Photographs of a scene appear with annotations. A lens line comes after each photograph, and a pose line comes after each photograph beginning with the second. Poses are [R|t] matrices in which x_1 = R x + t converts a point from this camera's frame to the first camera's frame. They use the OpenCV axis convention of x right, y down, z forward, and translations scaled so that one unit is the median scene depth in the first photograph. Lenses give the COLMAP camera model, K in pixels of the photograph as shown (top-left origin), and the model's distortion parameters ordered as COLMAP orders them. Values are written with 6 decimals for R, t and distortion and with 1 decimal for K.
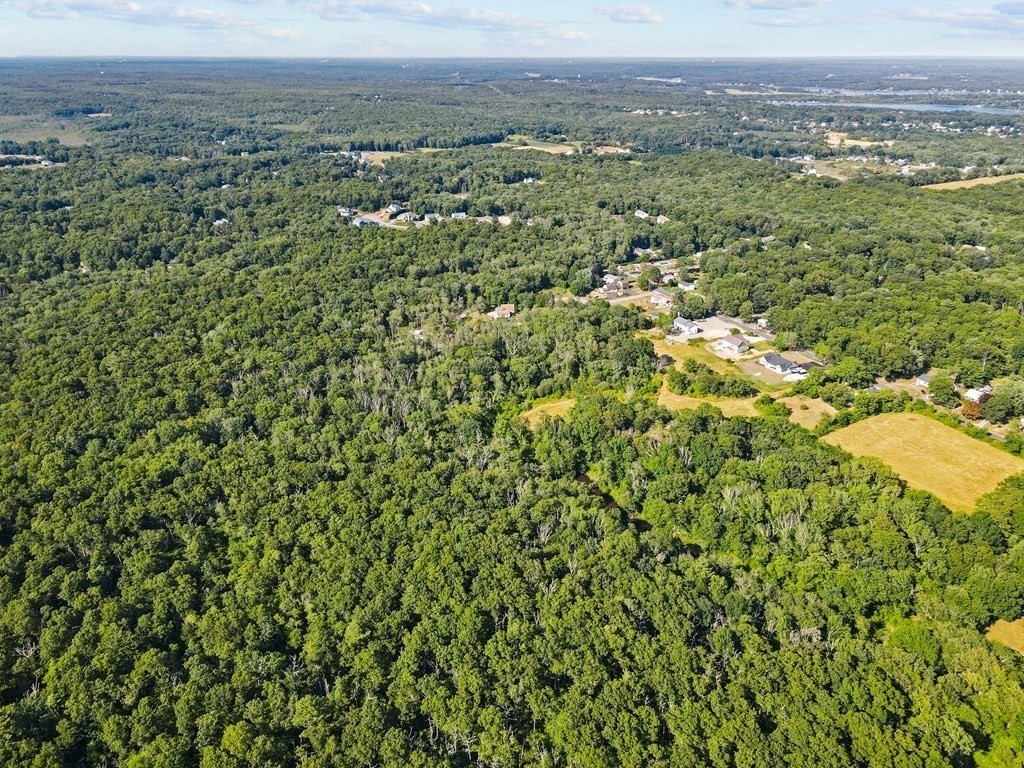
lens RADIAL K [[770.4, 0, 519.1], [0, 770.4, 381.1], [0, 0, 1]] dist [0.004739, 0.014100]
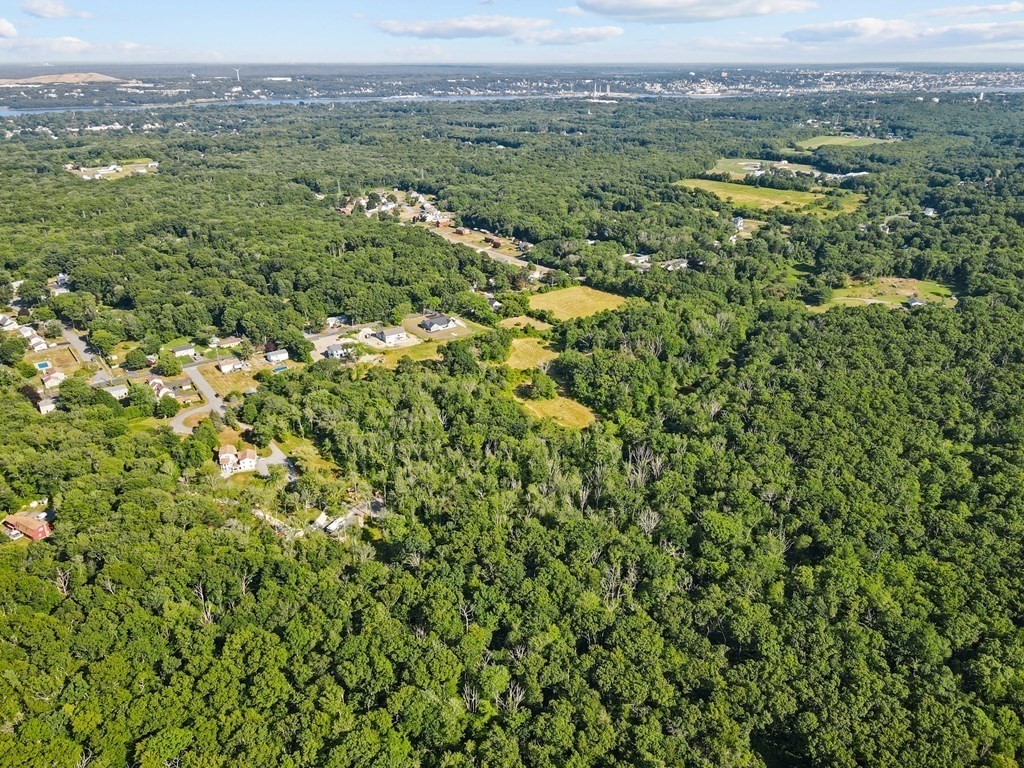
lens RADIAL K [[758.2, 0, 517.9], [0, 758.2, 376.6], [0, 0, 1]] dist [0.015241, 0.003681]
pose [[-0.176791, -0.384649, 0.905975, -0.391124], [0.391671, 0.816959, 0.423286, -0.206529], [-0.902961, 0.429677, 0.006225, 0.486888]]
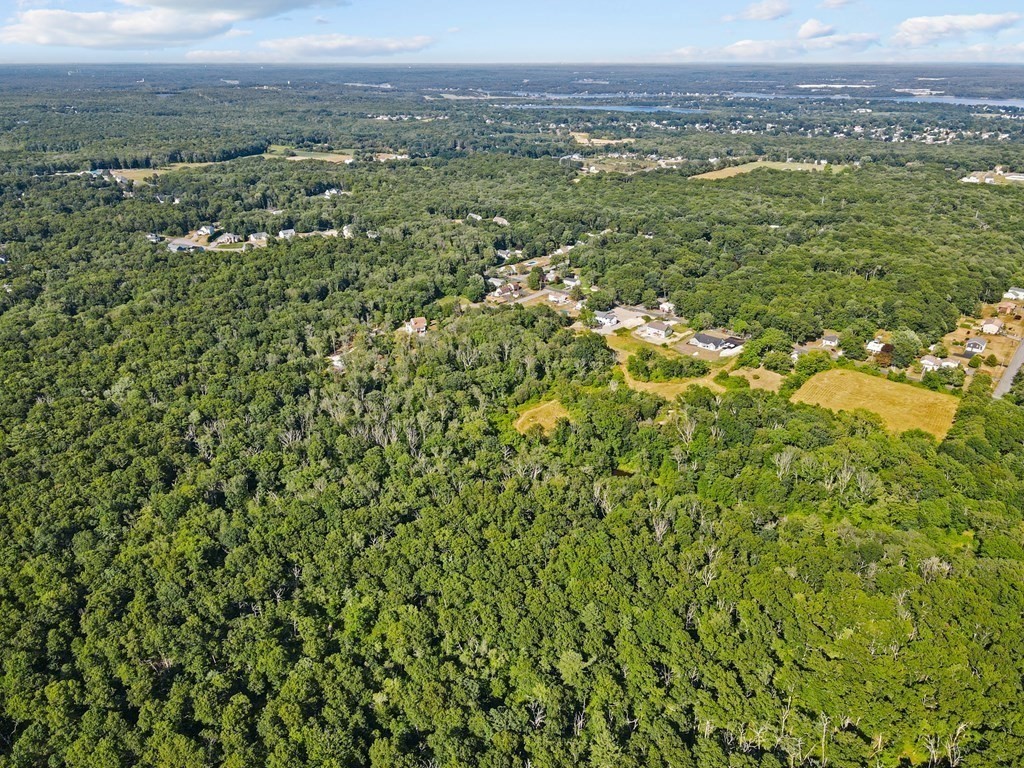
lens RADIAL K [[770.4, 0, 519.1], [0, 770.4, 381.1], [0, 0, 1]] dist [0.004739, 0.014100]
pose [[0.933728, -0.138588, 0.330068, -0.149963], [0.140806, 0.989886, 0.017306, -0.012917], [-0.329128, 0.030317, 0.943799, 0.029578]]
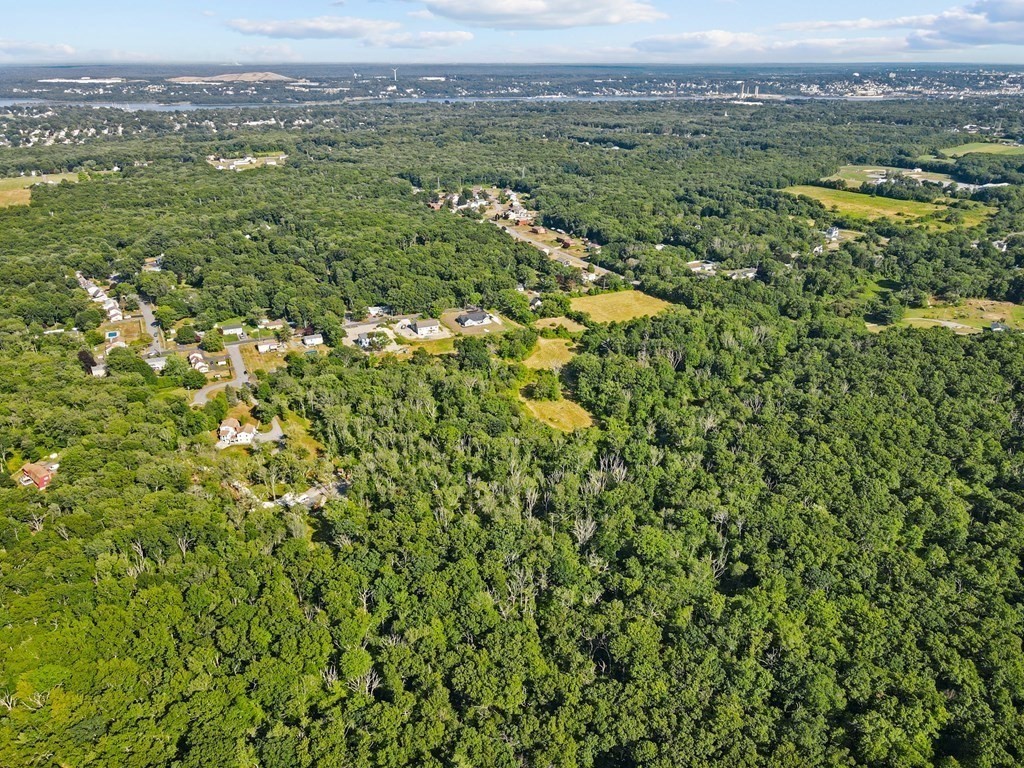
lens RADIAL K [[758.2, 0, 517.9], [0, 758.2, 376.6], [0, 0, 1]] dist [0.015241, 0.003681]
pose [[0.012346, -0.390585, 0.920484, -0.398916], [0.397477, 0.846617, 0.353910, -0.174188], [-0.917529, 0.361502, 0.165701, 0.413112]]
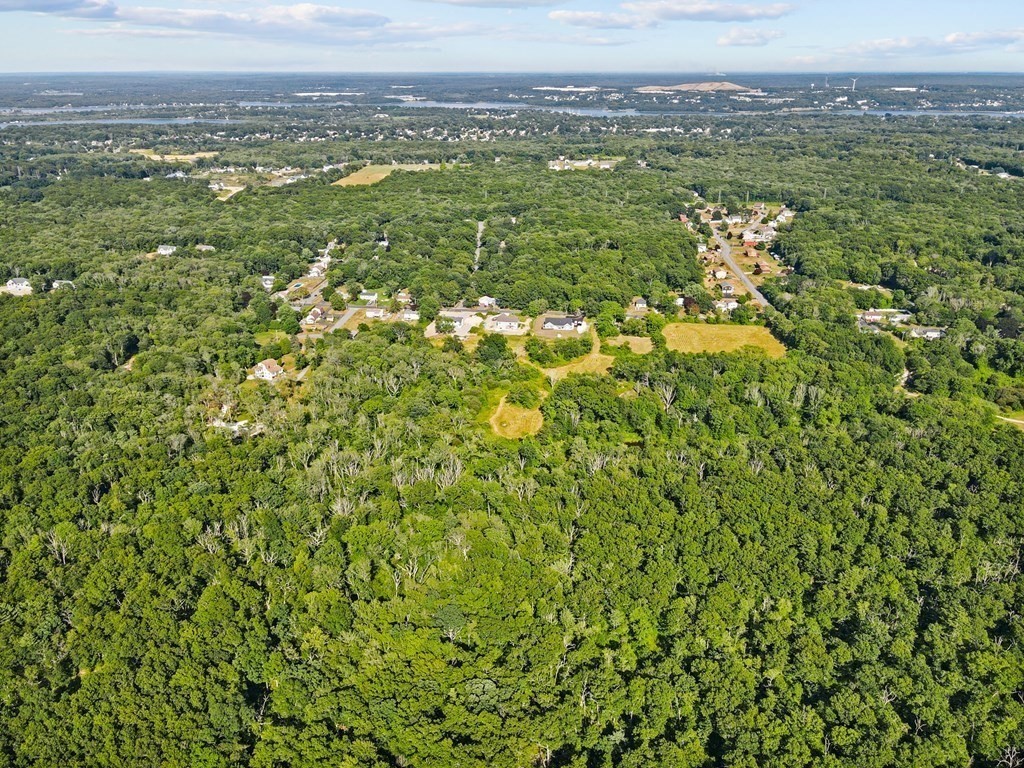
lens RADIAL K [[749.2, 0, 518.3], [0, 749.2, 386.9], [0, 0, 1]] dist [0.019386, 0.006063]
pose [[0.552492, -0.329075, 0.765808, -0.326239], [0.332243, 0.929567, 0.159747, -0.072959], [-0.764439, 0.166176, 0.622911, 0.182049]]
